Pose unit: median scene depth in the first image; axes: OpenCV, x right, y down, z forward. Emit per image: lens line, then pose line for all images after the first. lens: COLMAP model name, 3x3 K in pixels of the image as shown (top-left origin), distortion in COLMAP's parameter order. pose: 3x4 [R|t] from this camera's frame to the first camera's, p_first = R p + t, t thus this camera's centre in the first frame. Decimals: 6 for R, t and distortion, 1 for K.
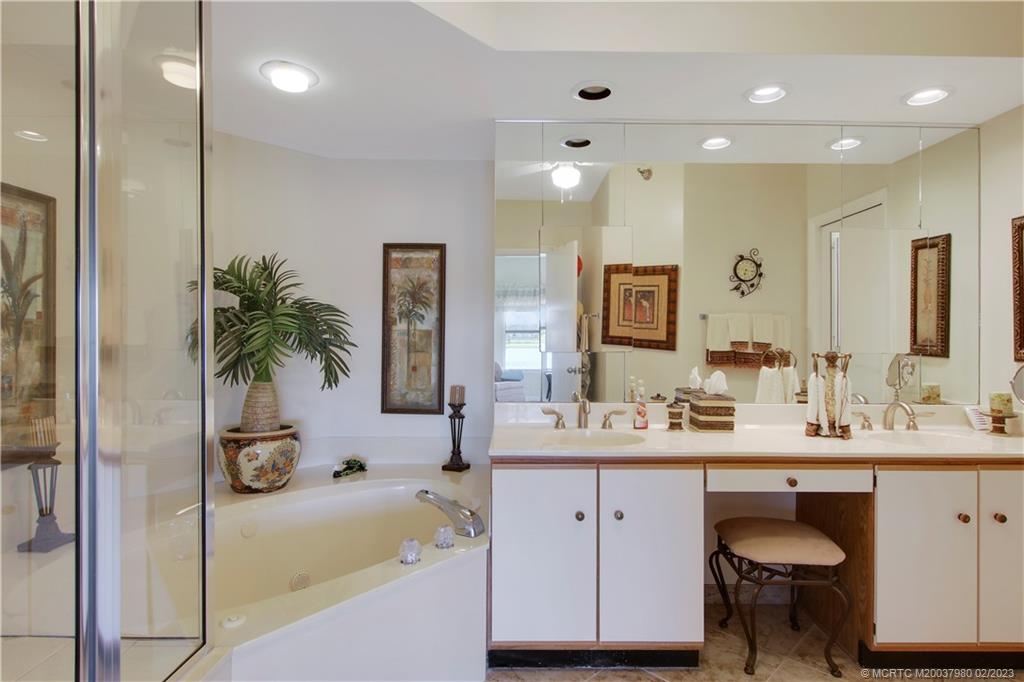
lens RADIAL K [[558.9, 0, 518.6], [0, 558.9, 323.5], [0, 0, 1]] dist [-0.017329, 0.004803]
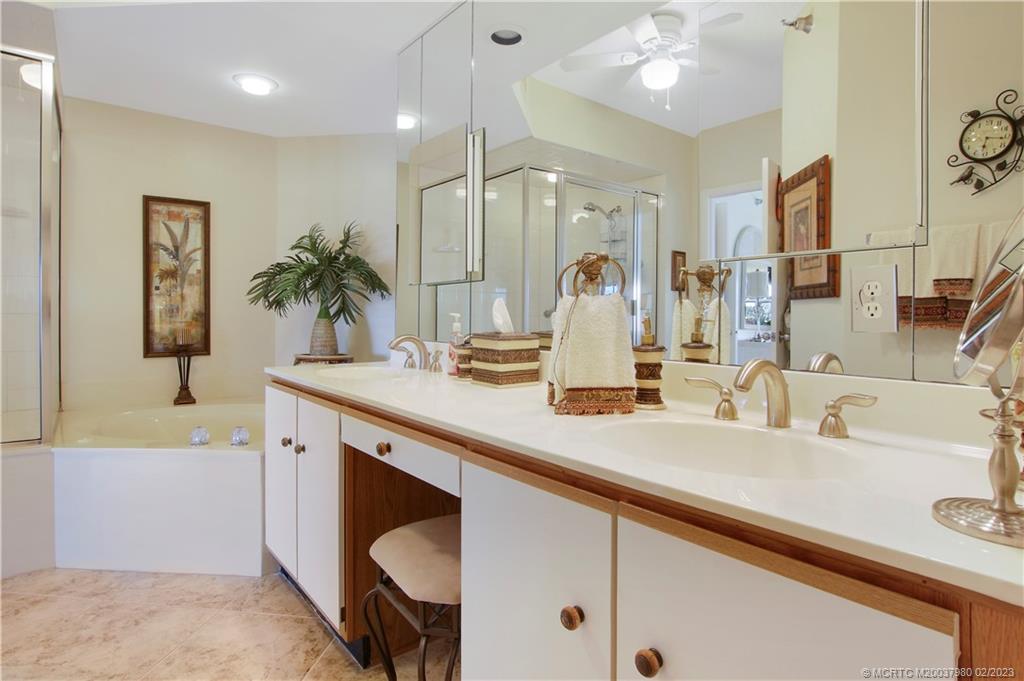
lens RADIAL K [[558.9, 0, 533.4], [0, 558.9, 320.6], [0, 0, 1]] dist [-0.017329, 0.004803]
pose [[0.618761, 0.001424, -0.785578, 0.938206], [0.007706, 0.999939, 0.007882, 0.108873], [0.785541, -0.010931, 0.618713, 0.613812]]
